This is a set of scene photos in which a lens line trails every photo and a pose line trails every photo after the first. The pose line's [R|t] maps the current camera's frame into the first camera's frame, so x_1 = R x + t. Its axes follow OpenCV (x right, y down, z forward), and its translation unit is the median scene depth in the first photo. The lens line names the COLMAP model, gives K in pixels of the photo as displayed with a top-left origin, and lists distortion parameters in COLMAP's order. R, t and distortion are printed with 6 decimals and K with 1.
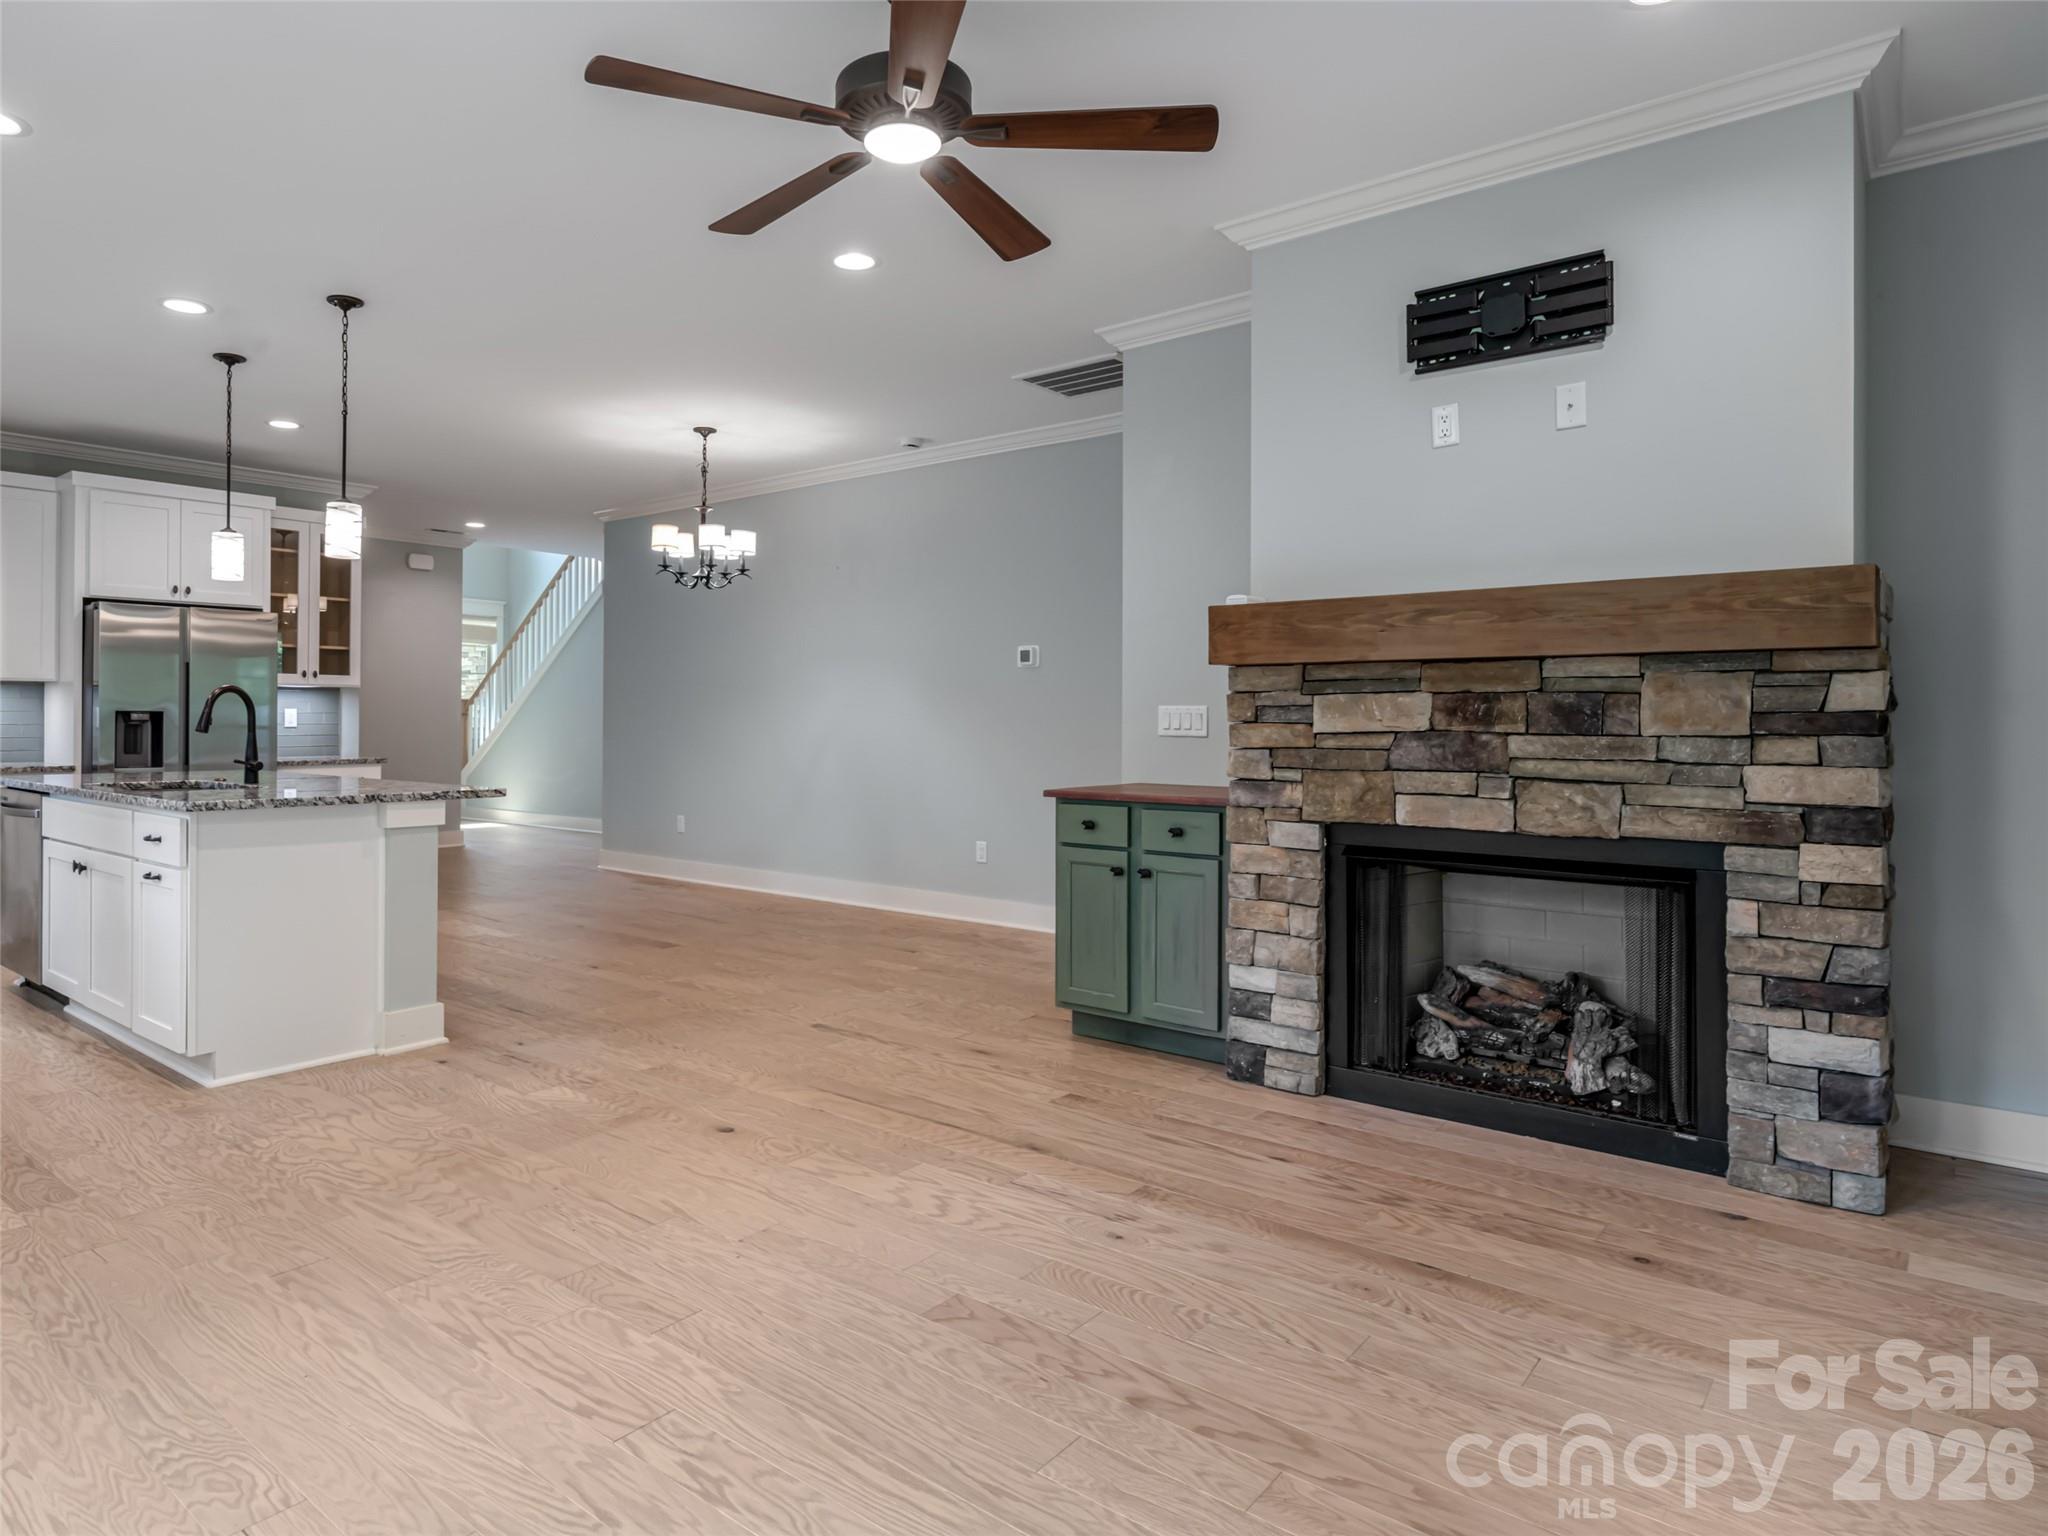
lens RADIAL K [[1213.3, 0, 932.2], [0, 1213.3, 708.8], [0, 0, 1]] dist [0.000688, 0.000268]
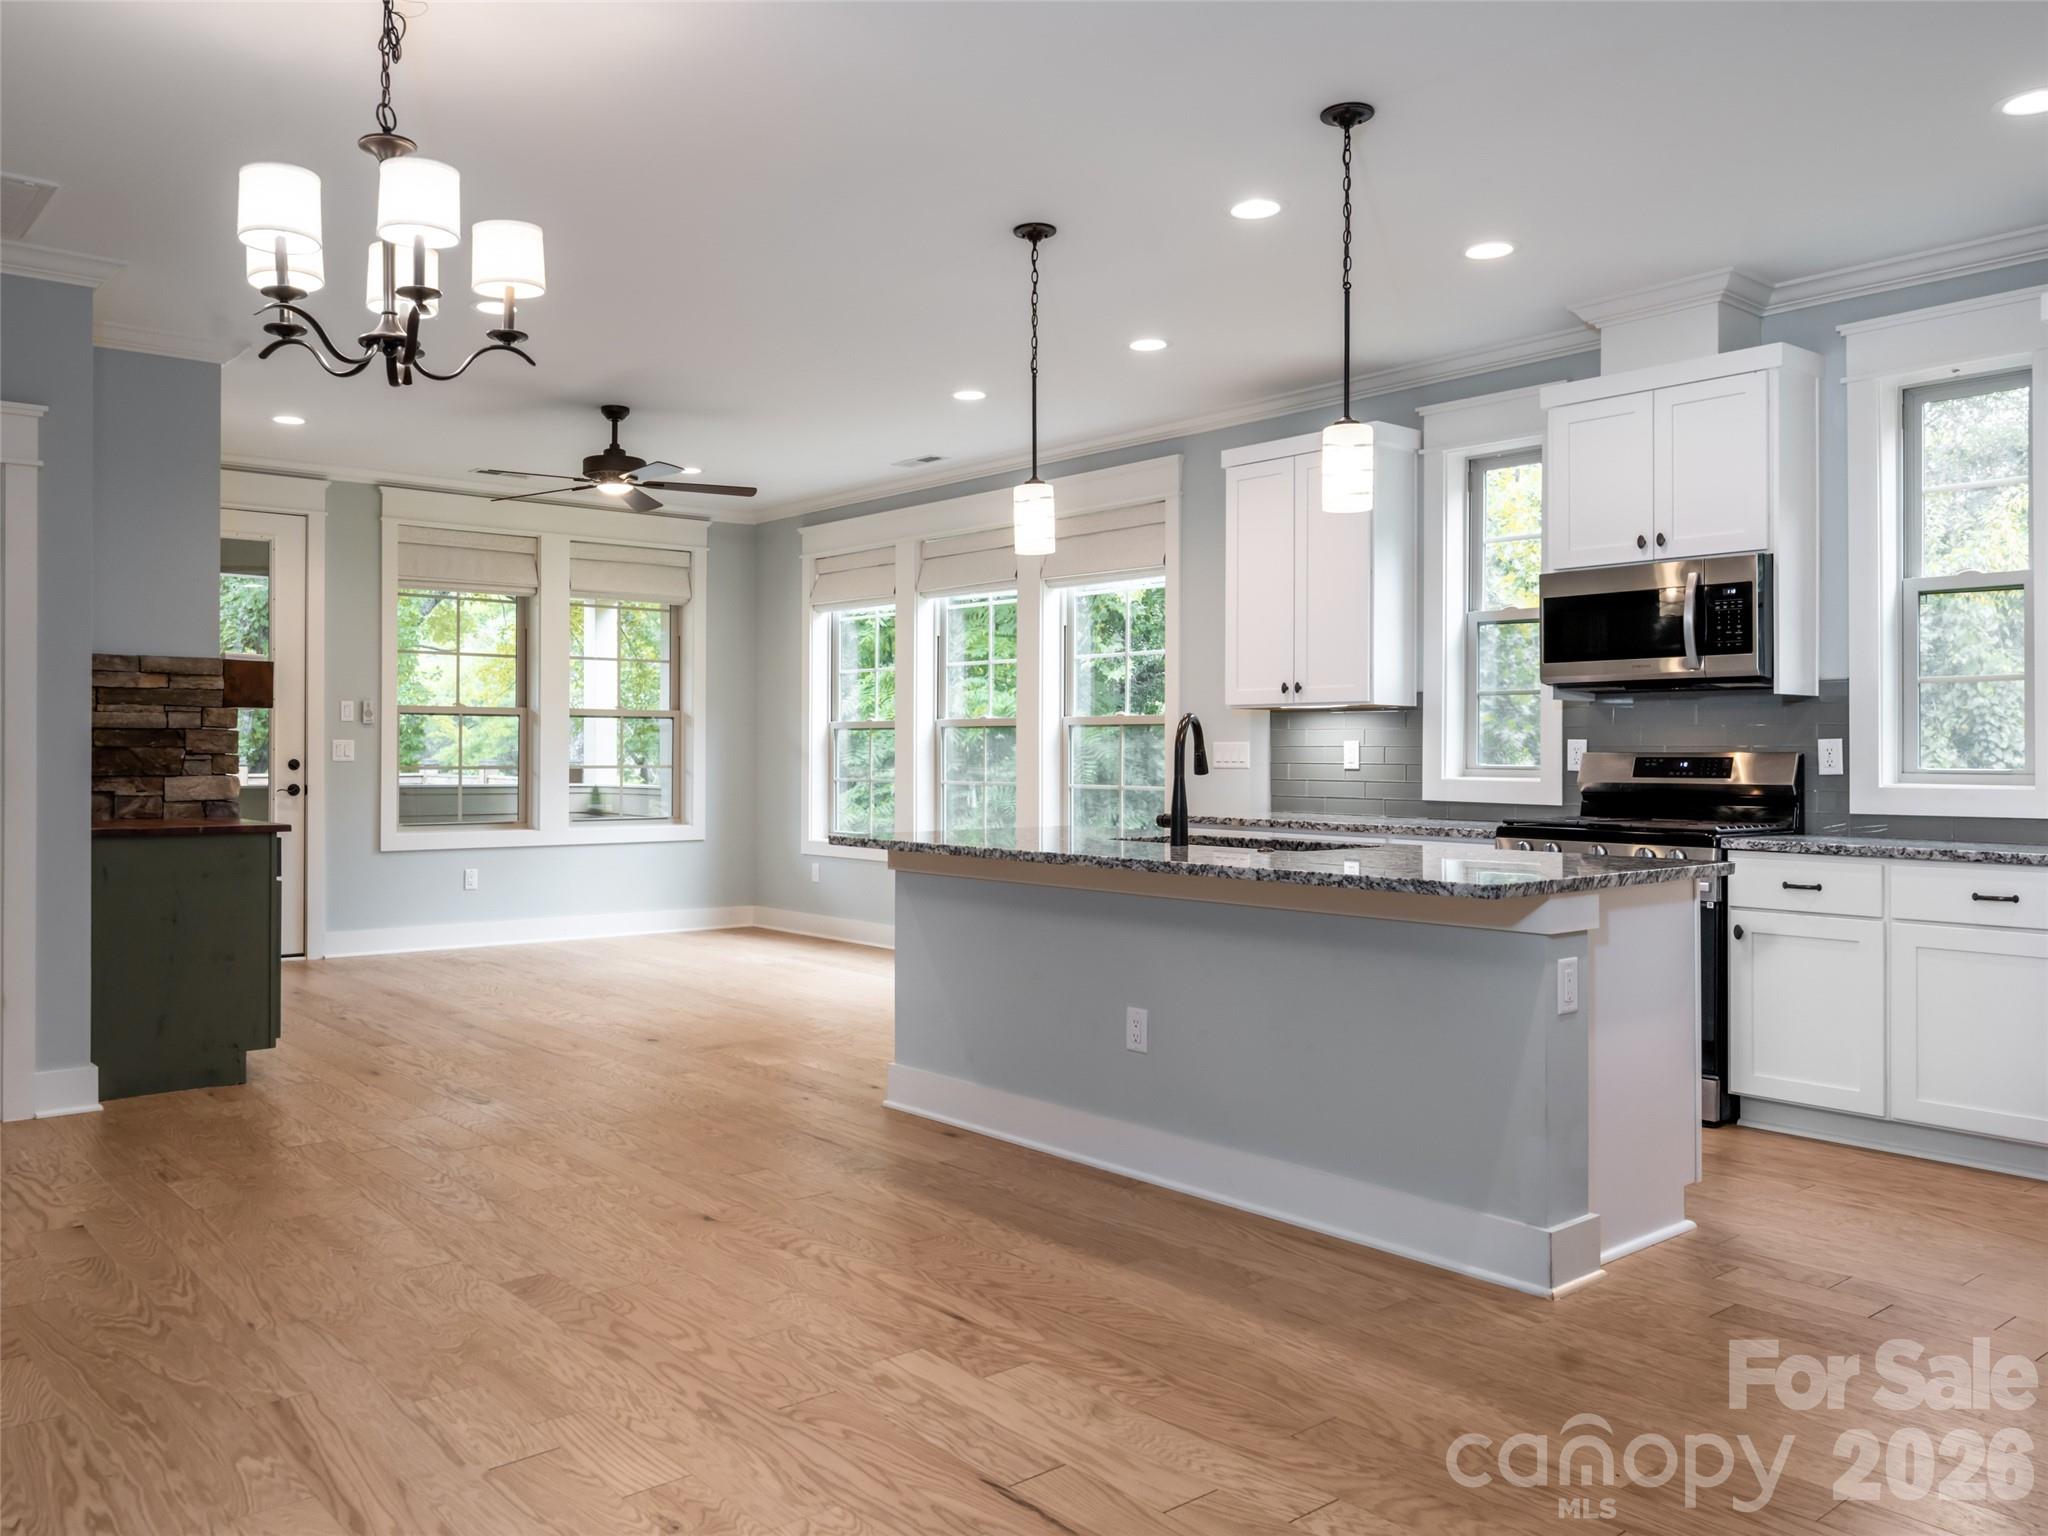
lens RADIAL K [[1573.4, 0, 907.7], [0, 1573.4, 746.4], [0, 0, 1]] dist [0.002514, -0.000835]
pose [[-0.980161, -0.005098, 0.198136, -0.848544], [-0.007610, 0.999900, -0.011917, 0.020346], [-0.198056, -0.013188, -0.980102, 2.821476]]
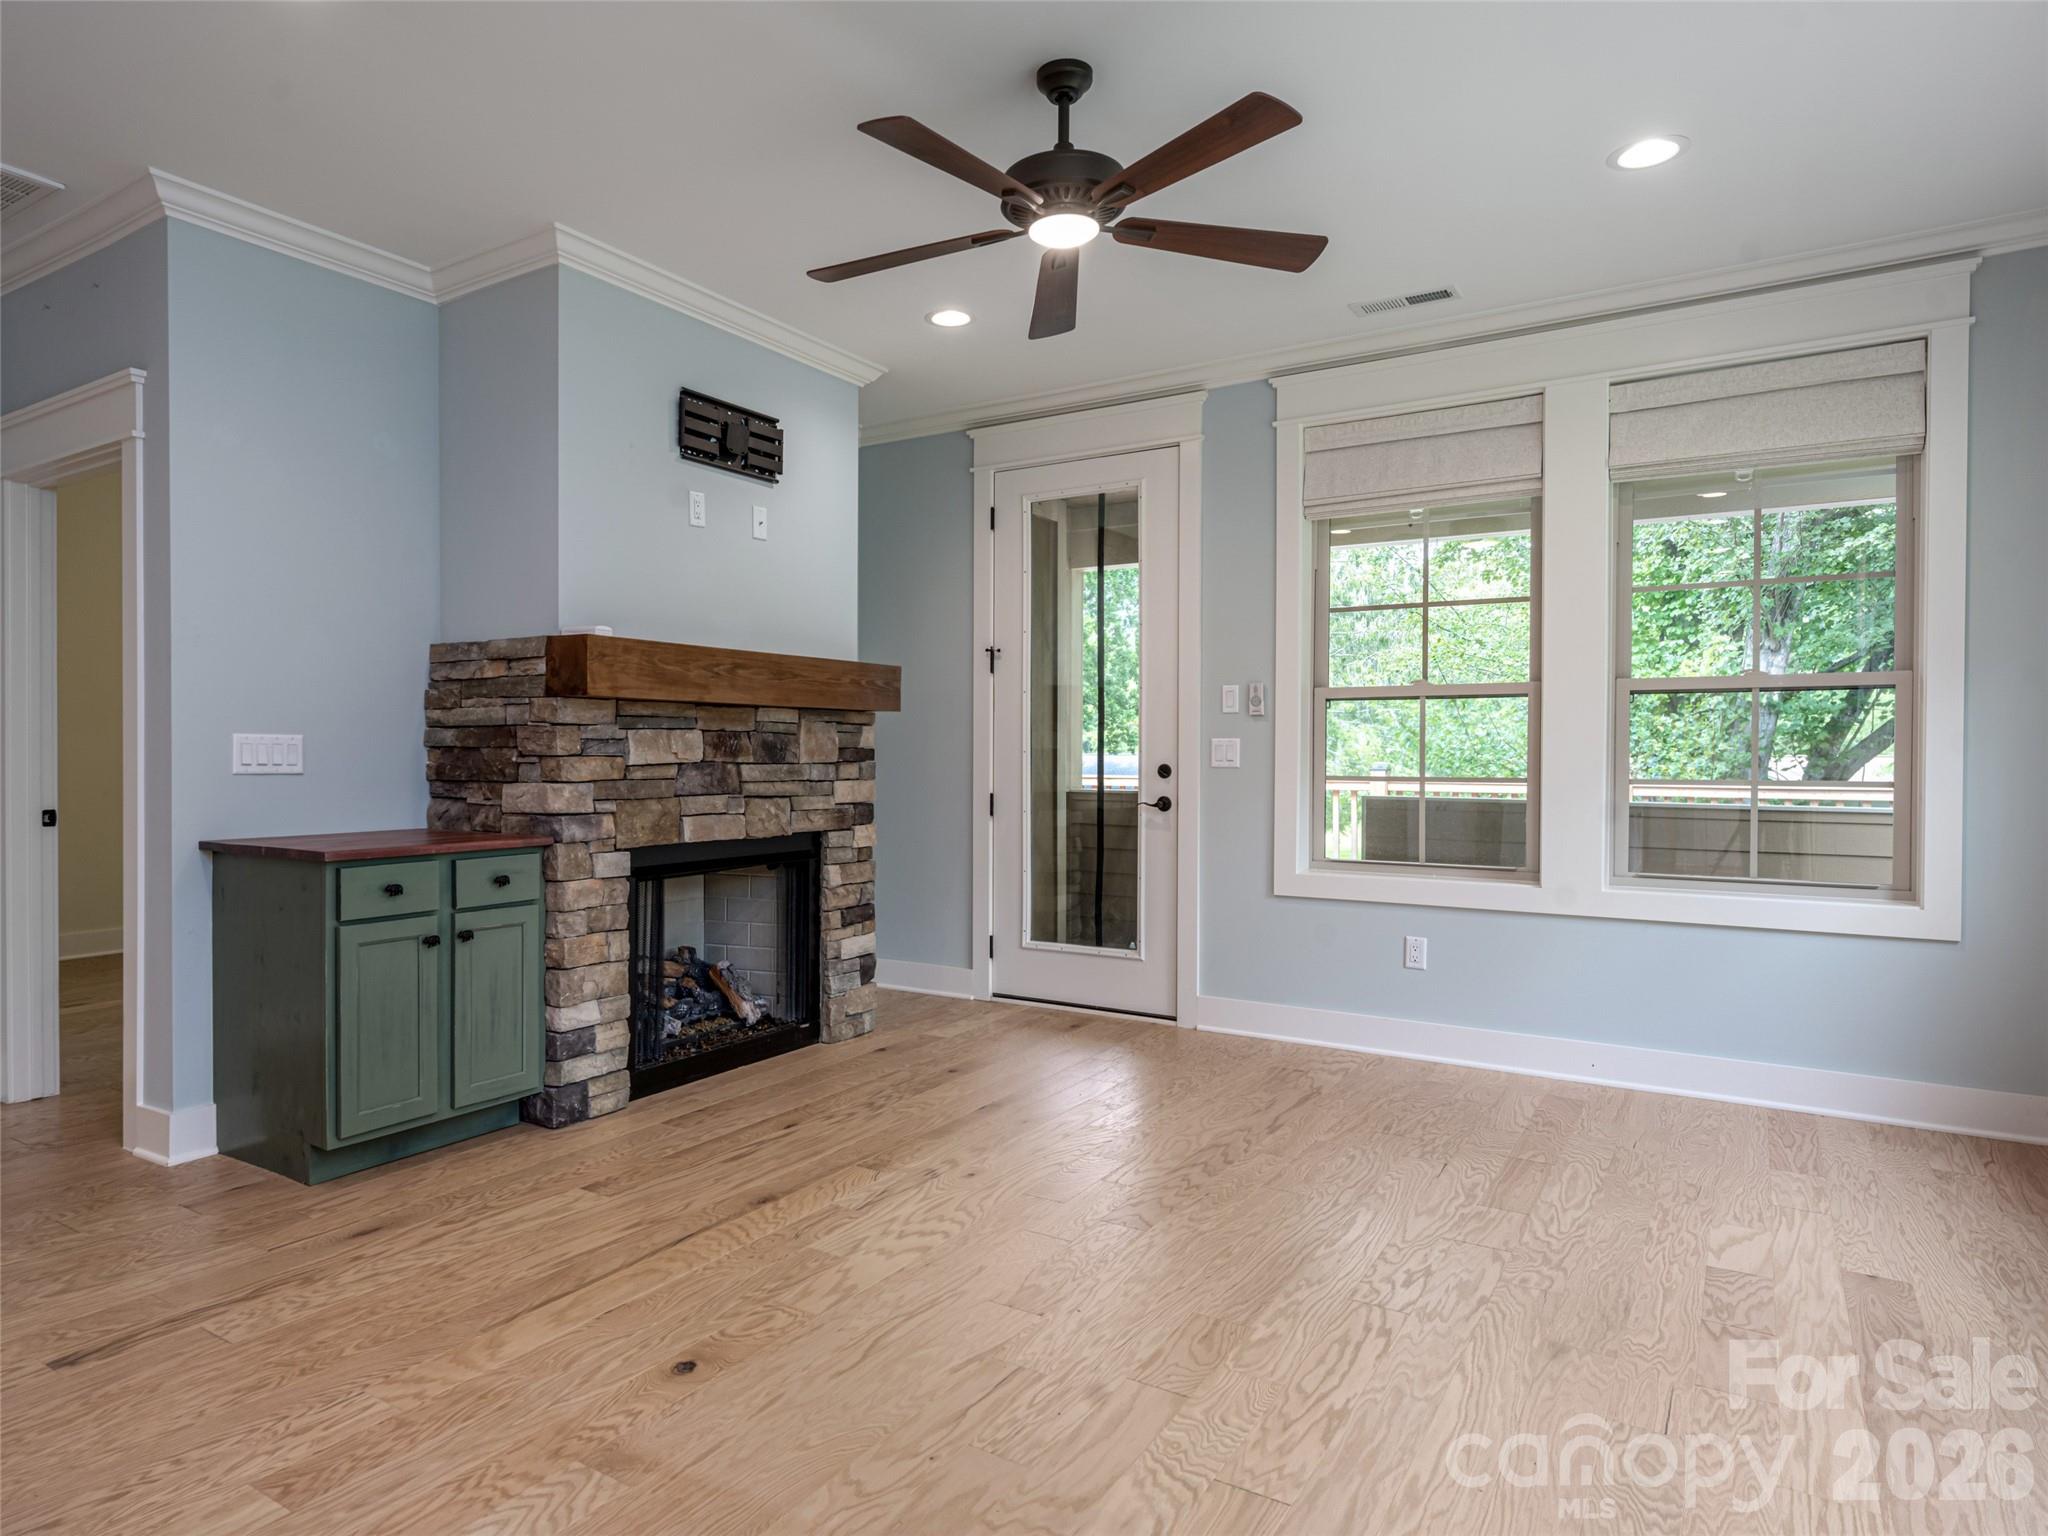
lens RADIAL K [[1235.2, 0, 912.2], [0, 1235.2, 768.4], [0, 0, 1]] dist [-0.000853, 0.000014]
pose [[-0.108134, -0.015162, 0.994021, -0.873165], [-0.011466, 0.999836, 0.014003, 0.005268], [-0.994070, -0.009883, -0.108291, 0.970683]]
